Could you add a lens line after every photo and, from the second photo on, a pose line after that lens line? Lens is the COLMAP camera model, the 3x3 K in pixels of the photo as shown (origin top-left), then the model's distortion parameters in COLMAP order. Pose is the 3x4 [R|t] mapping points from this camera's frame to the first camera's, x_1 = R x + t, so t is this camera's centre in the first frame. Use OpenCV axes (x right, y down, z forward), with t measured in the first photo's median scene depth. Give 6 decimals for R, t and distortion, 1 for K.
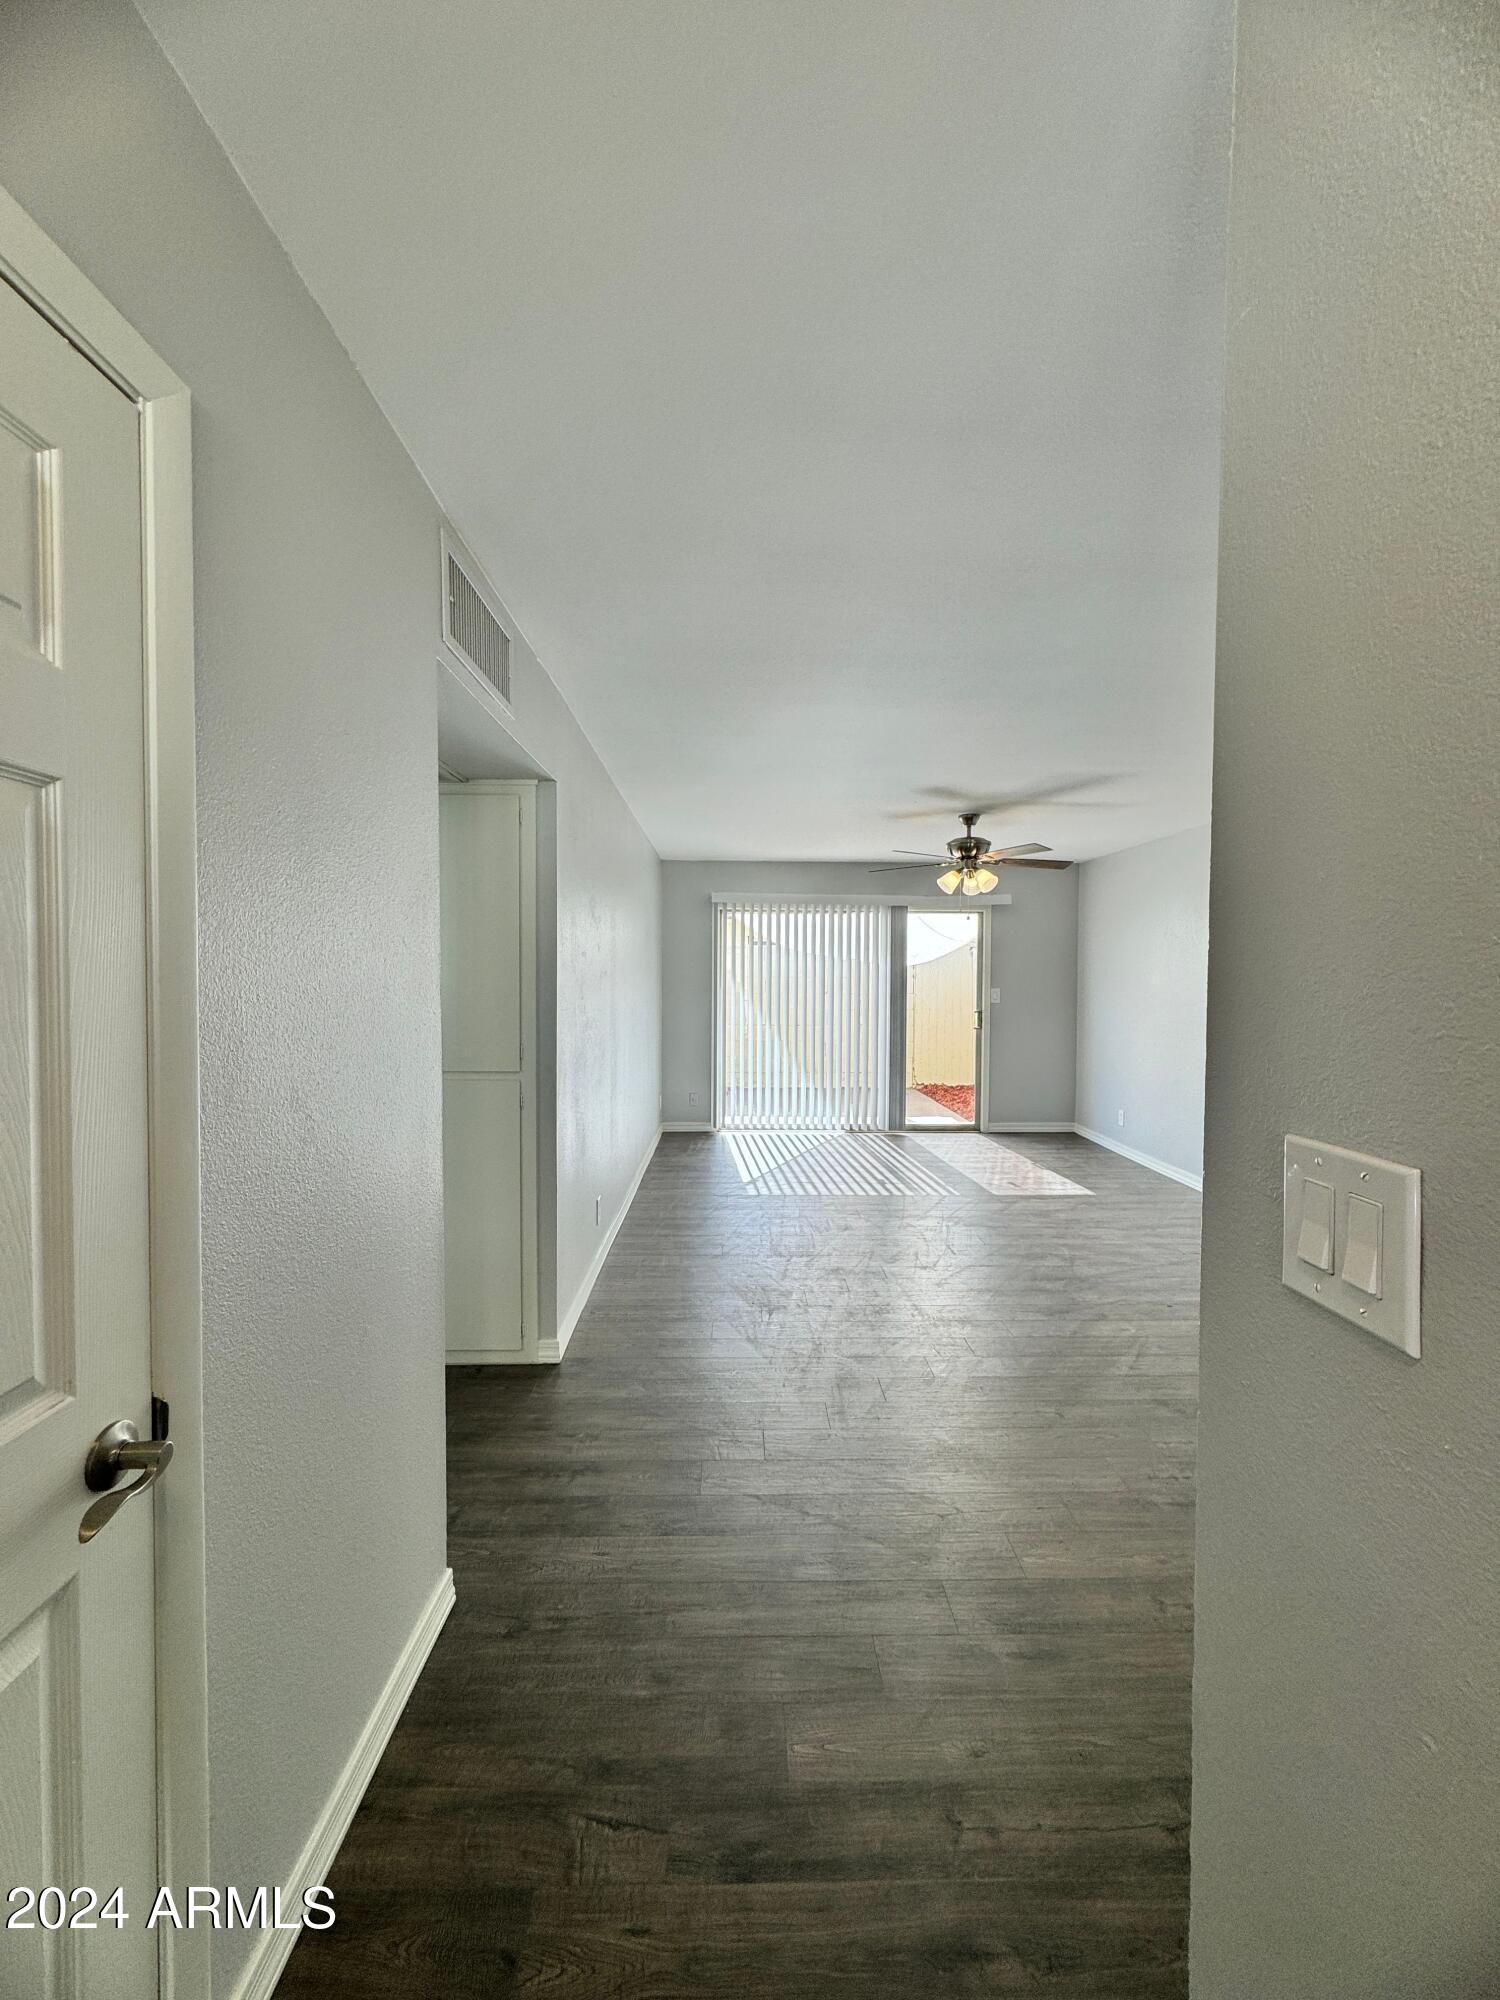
lens RADIAL K [[803.0, 0, 747.1], [0, 803.0, 997.2], [0, 0, 1]] dist [-0.002939, 0.000382]
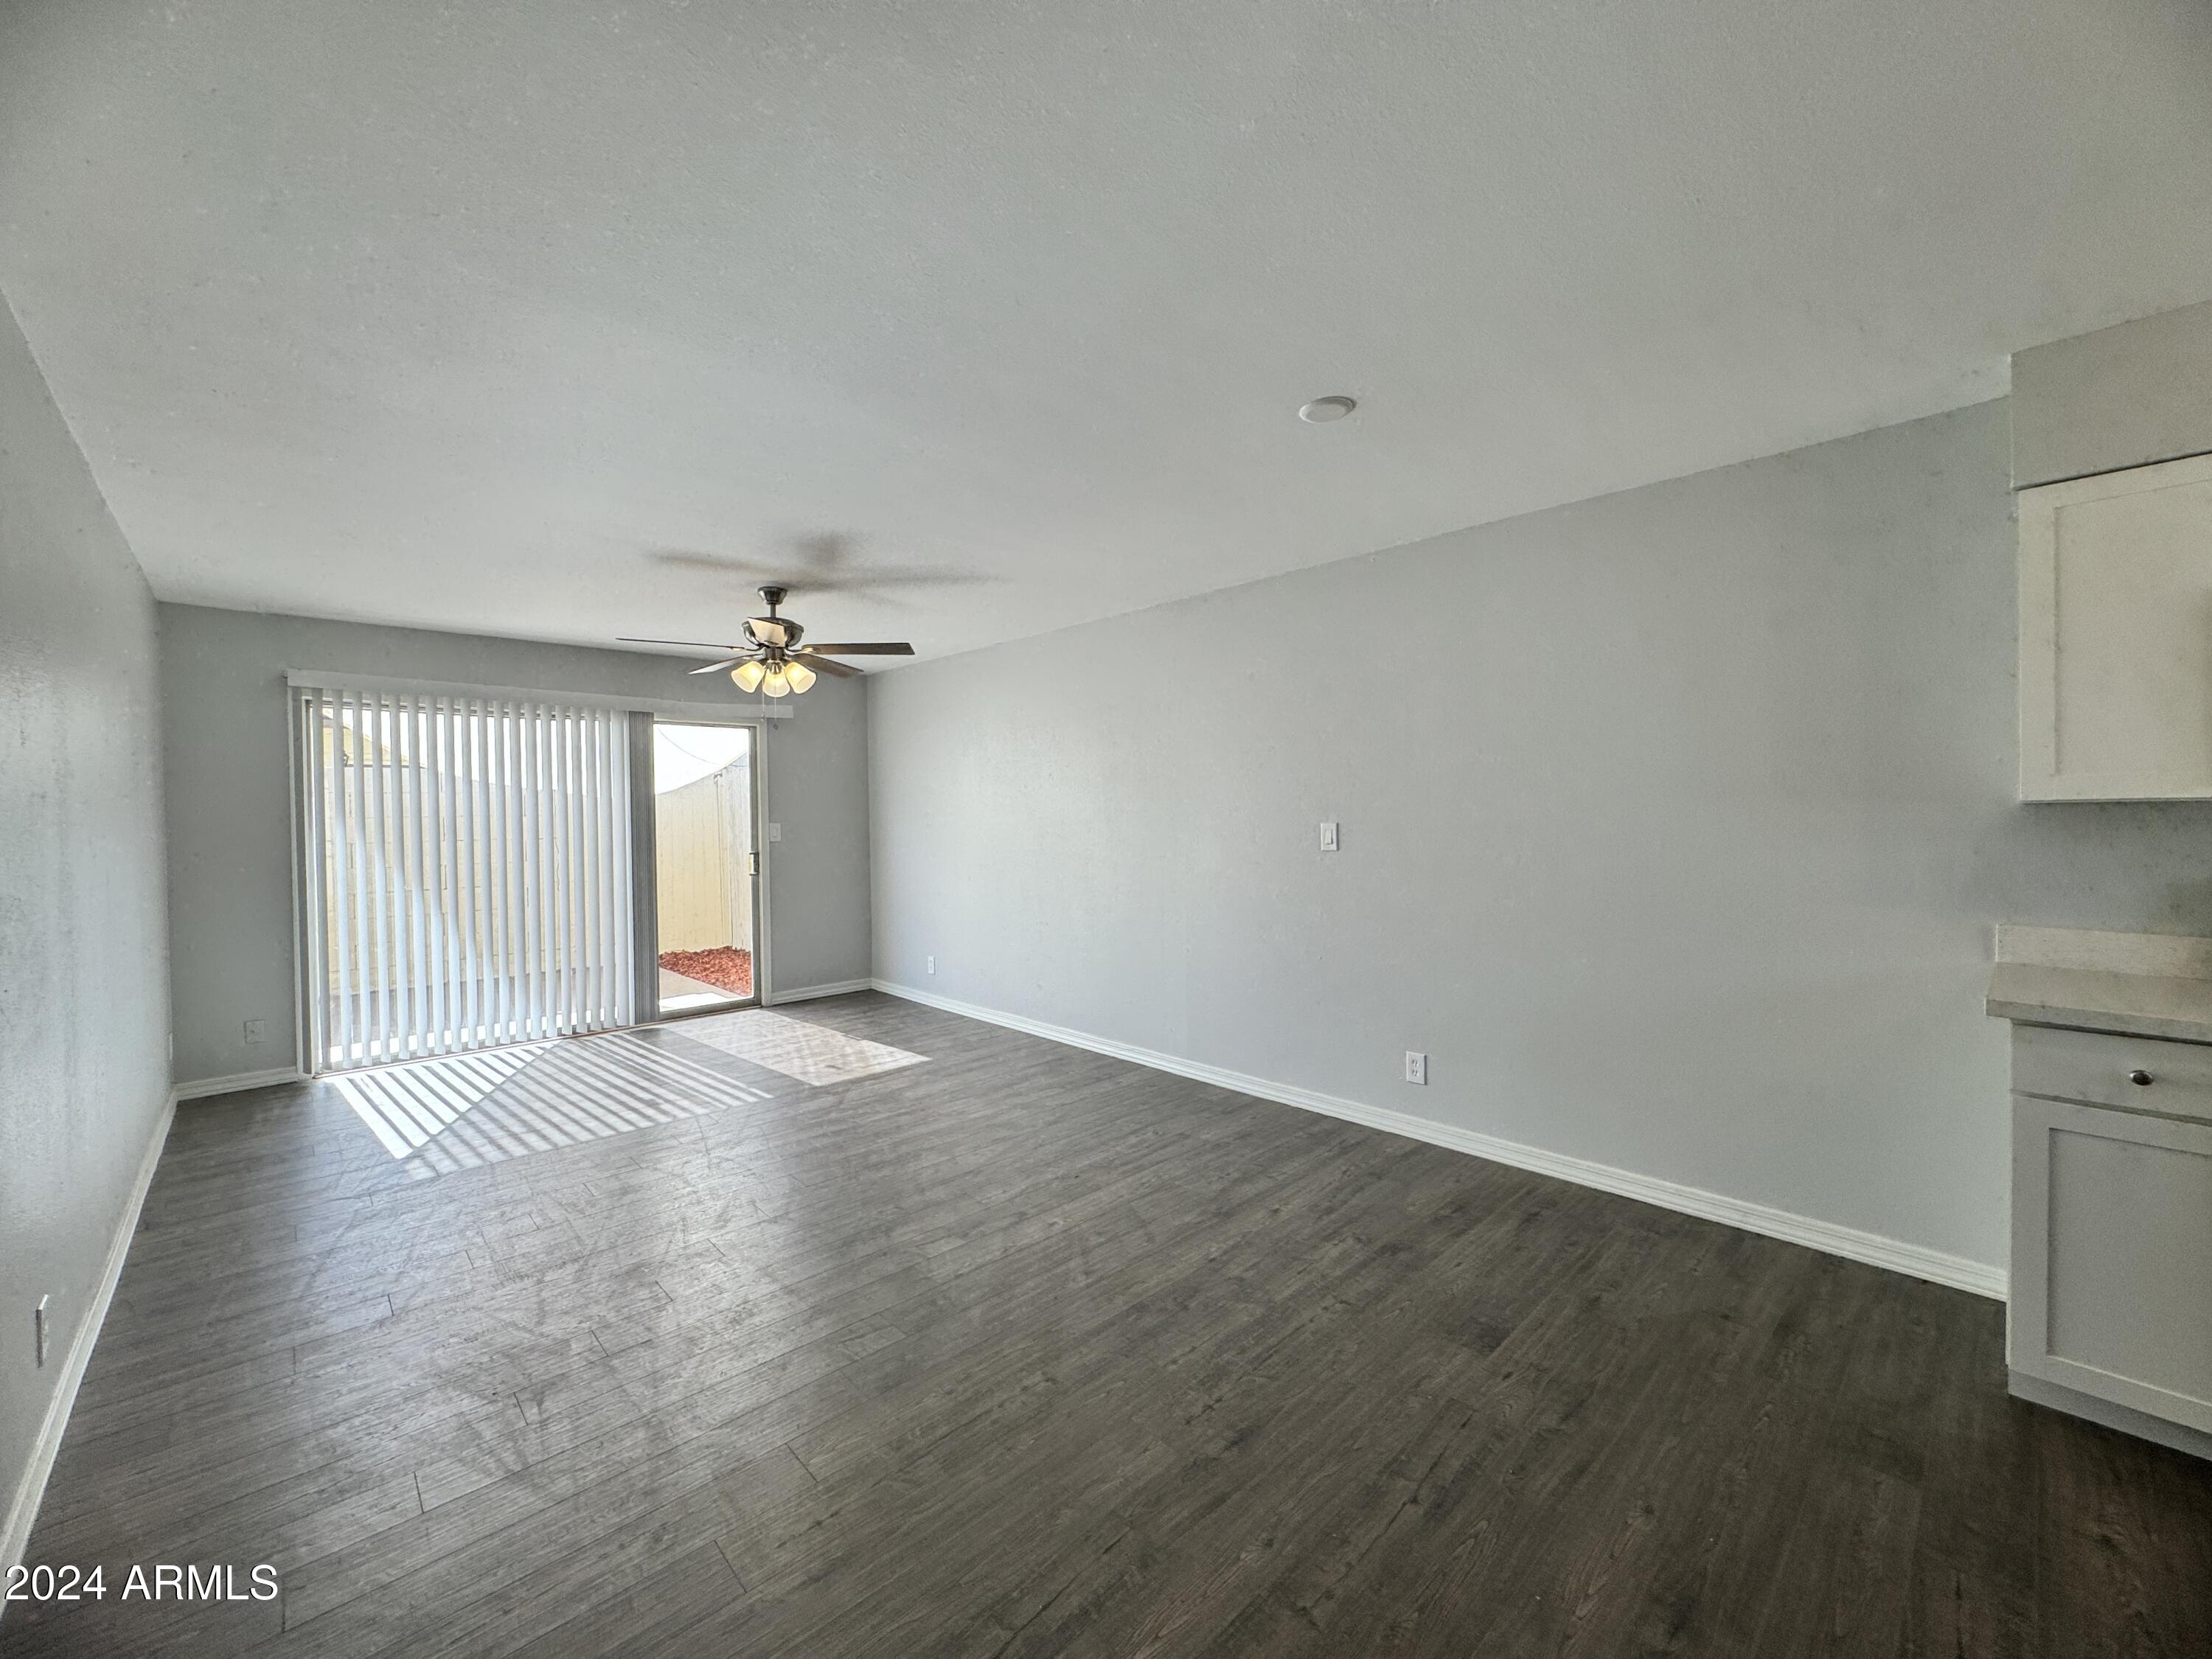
lens RADIAL K [[888.1, 0, 1111.6], [0, 888.1, 819.2], [0, 0, 1]] dist [-0.002939, 0.000382]
pose [[0.737282, -0.021178, 0.675253, -0.047166], [0.036225, 0.999310, -0.008211, 0.005618], [-0.674613, 0.030515, 0.737541, 0.148246]]
